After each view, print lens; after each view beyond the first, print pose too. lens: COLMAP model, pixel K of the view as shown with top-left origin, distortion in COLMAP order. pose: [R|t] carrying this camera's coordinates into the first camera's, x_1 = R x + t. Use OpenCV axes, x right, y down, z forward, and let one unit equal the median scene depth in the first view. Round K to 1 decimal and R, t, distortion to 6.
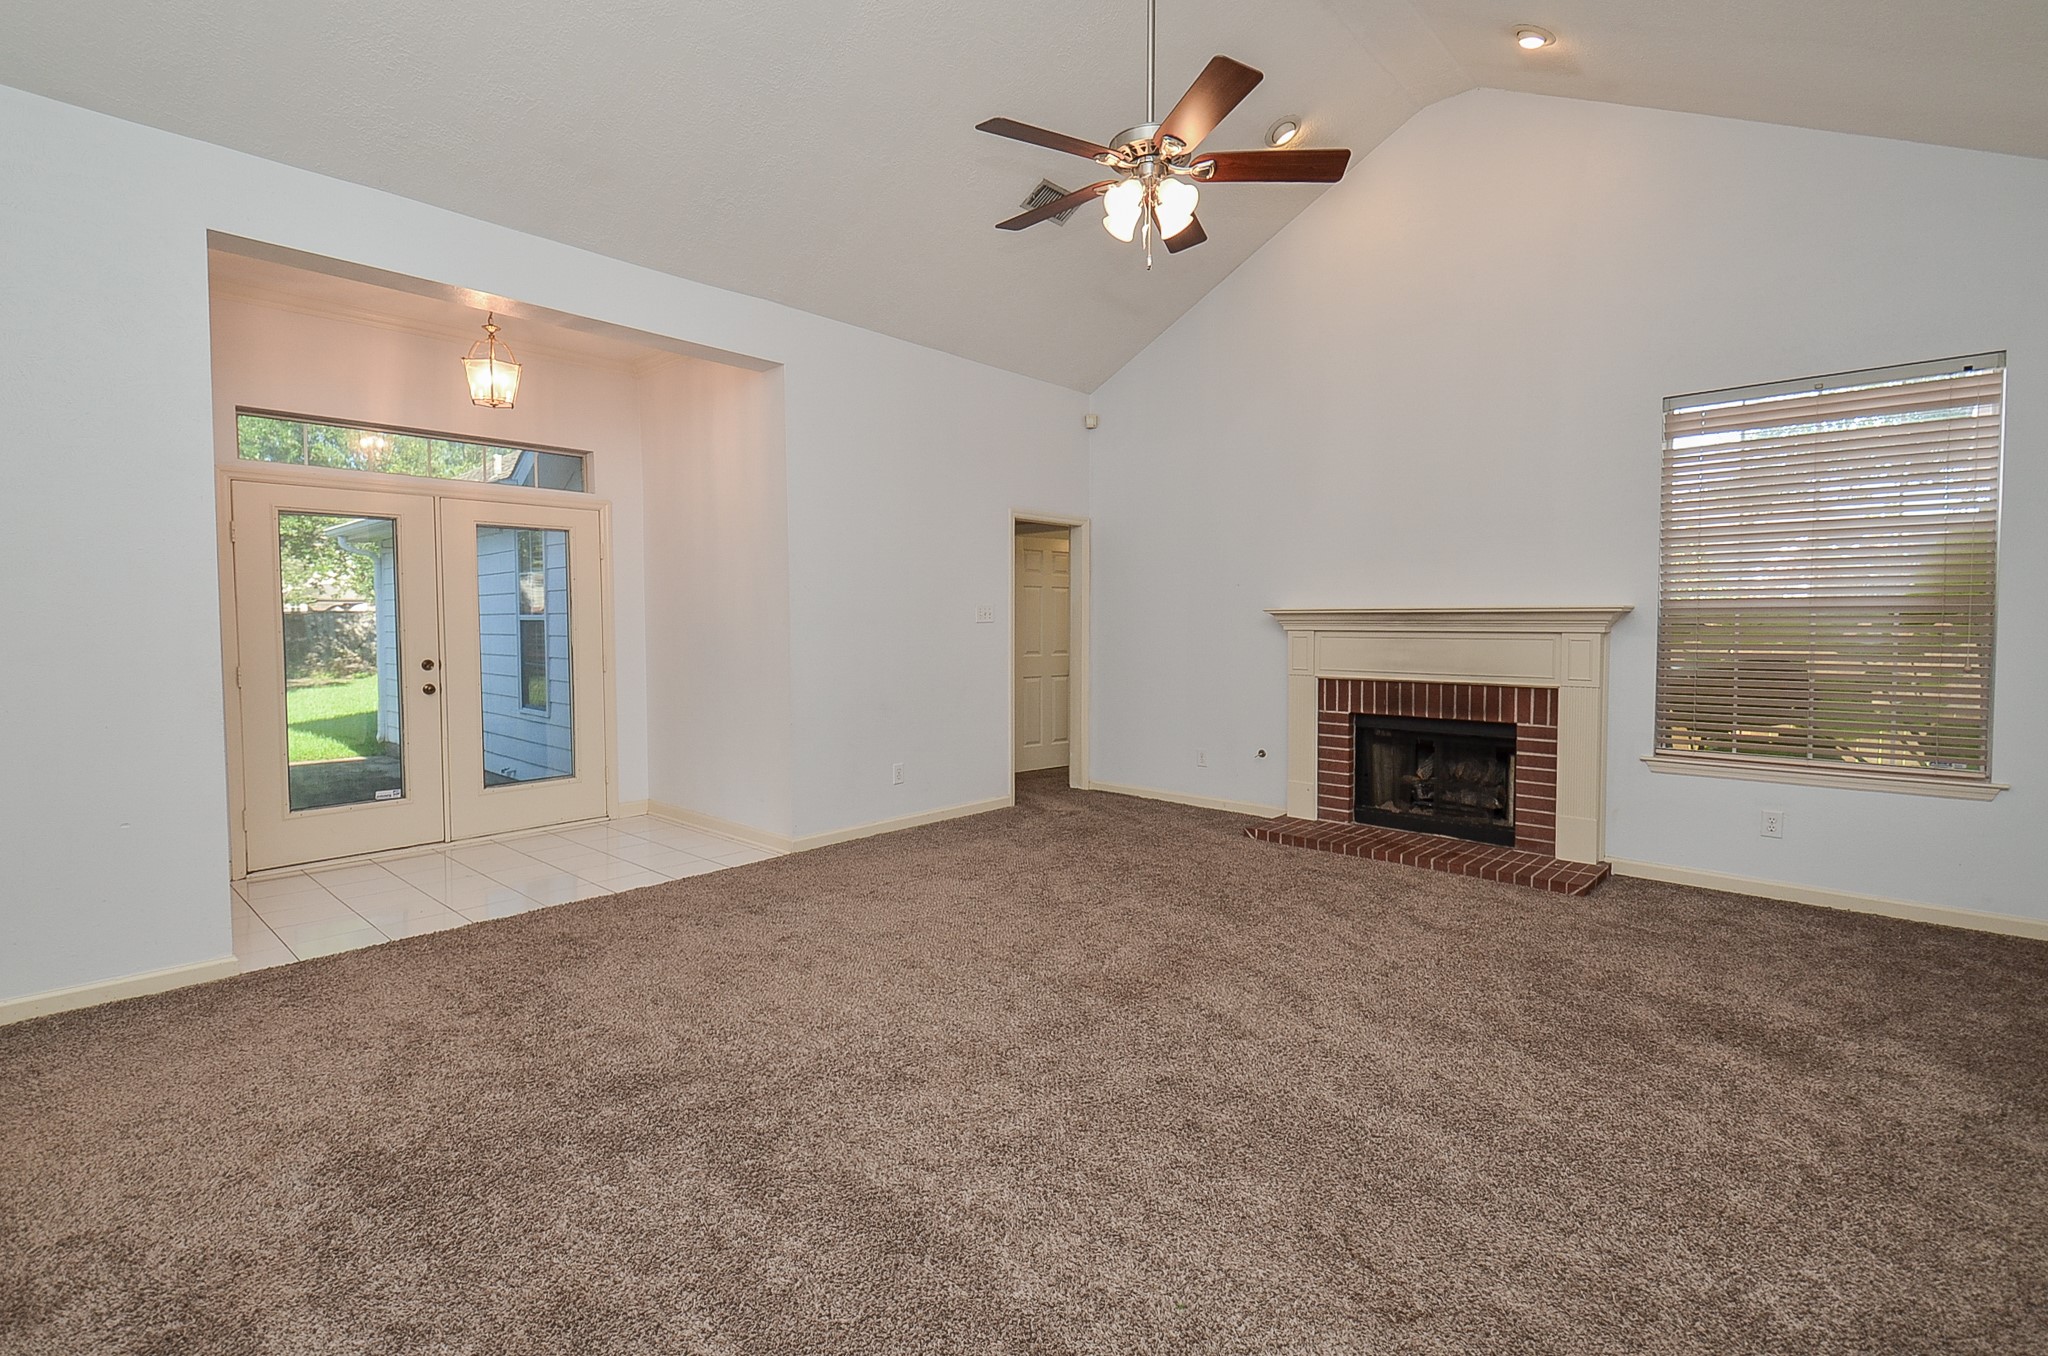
lens RADIAL K [[916.1, 0, 1036.6], [0, 916.1, 678.8], [0, 0, 1]] dist [0.011284, -0.007520]
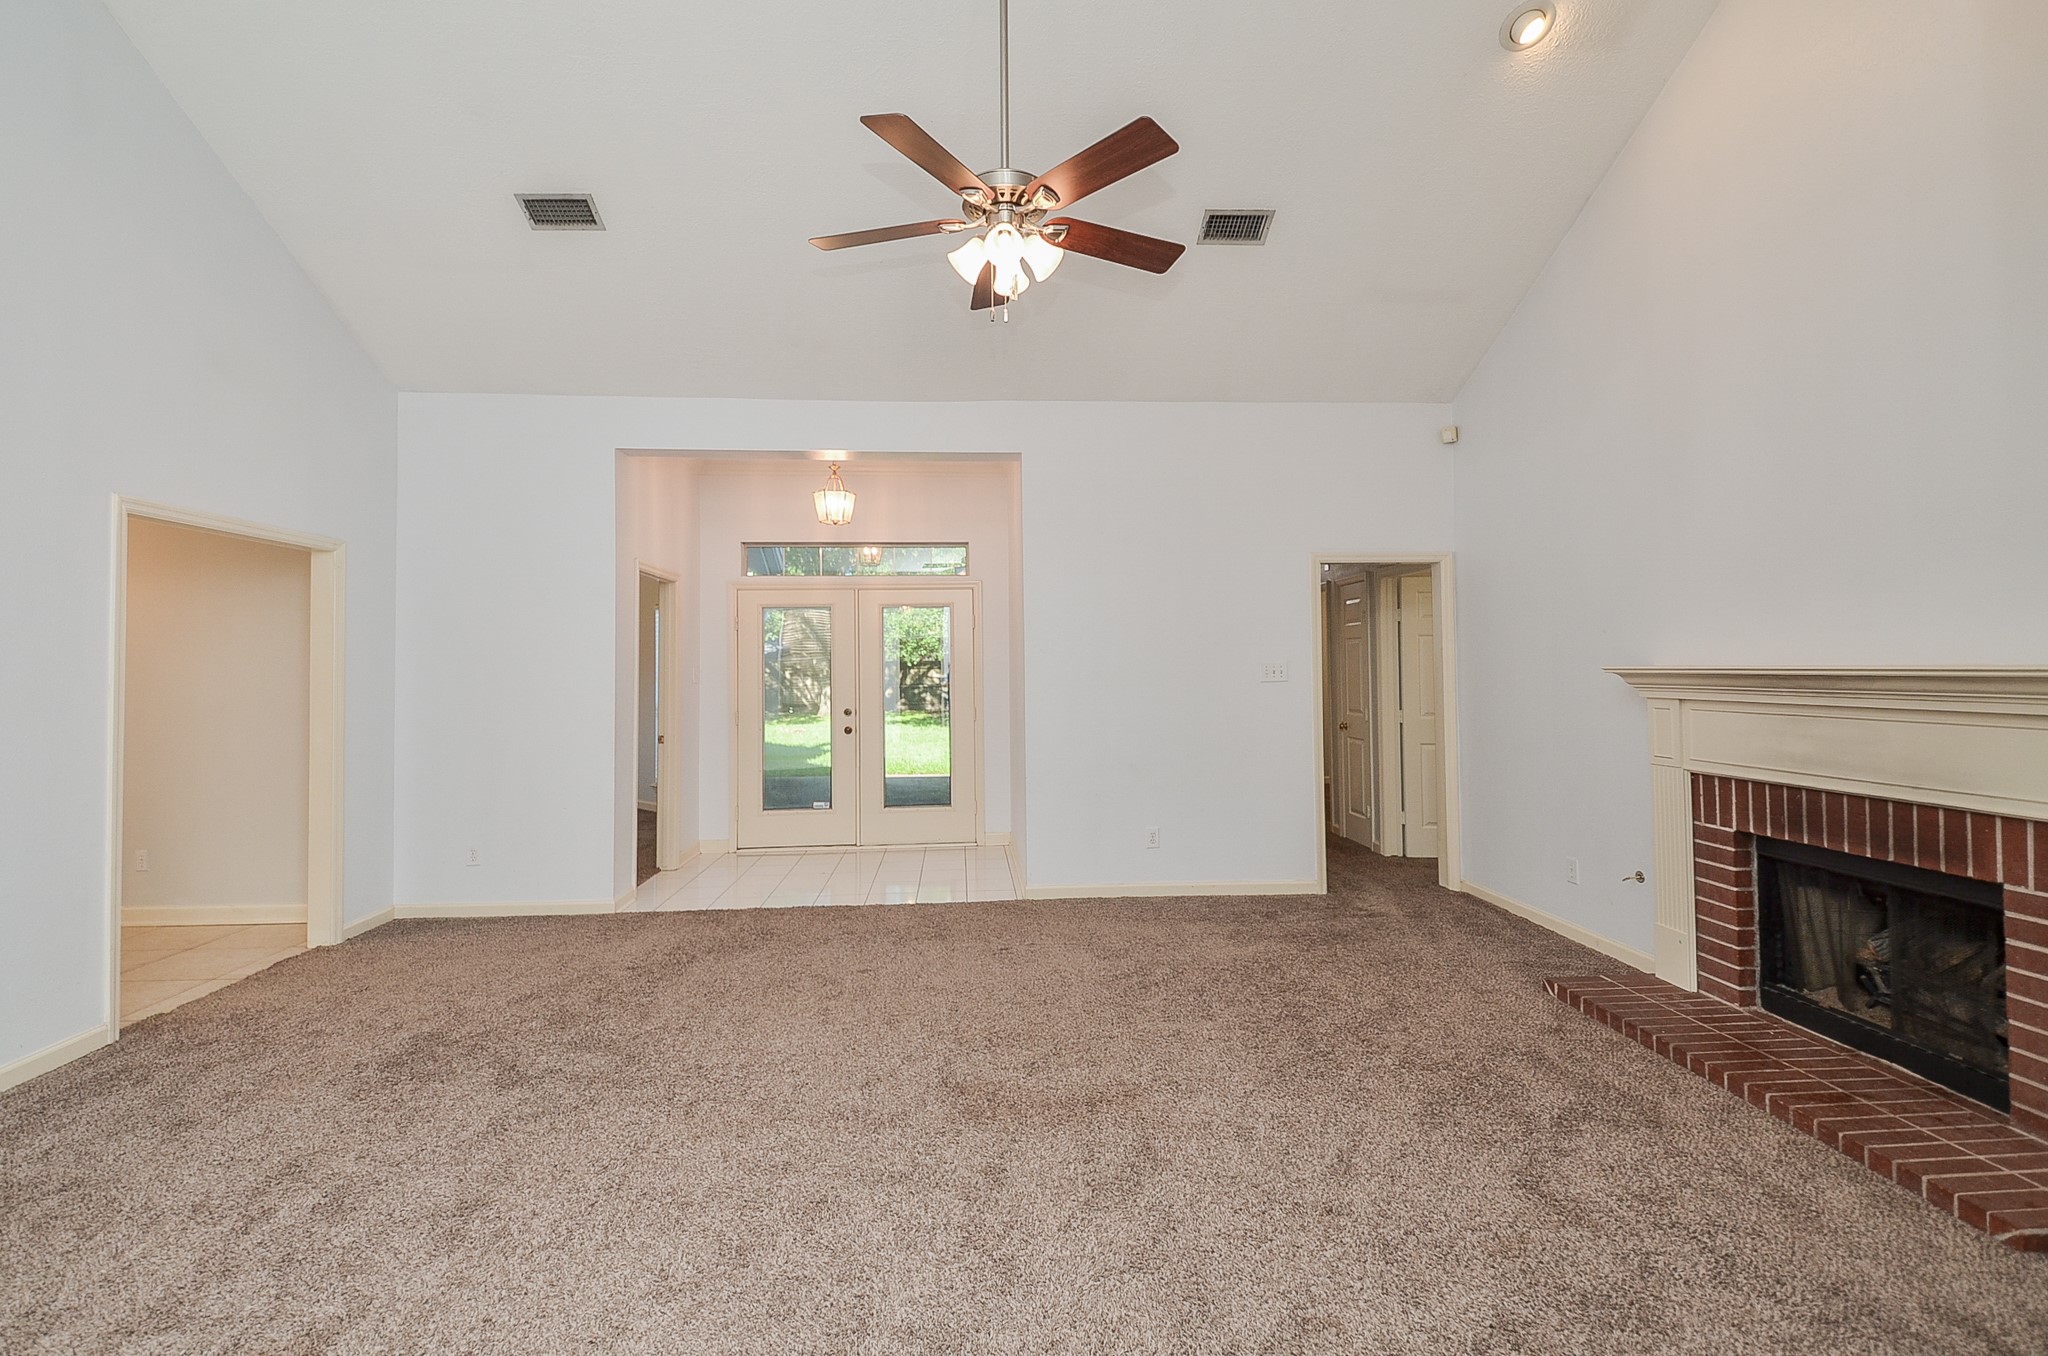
lens RADIAL K [[916.1, 0, 1044.1], [0, 916.1, 655.9], [0, 0, 1]] dist [0.011284, -0.007520]
pose [[0.735041, -0.010499, -0.677941, 0.441482], [-0.039899, 0.997478, -0.058708, -0.028233], [0.676848, 0.070202, 0.732768, 0.208987]]
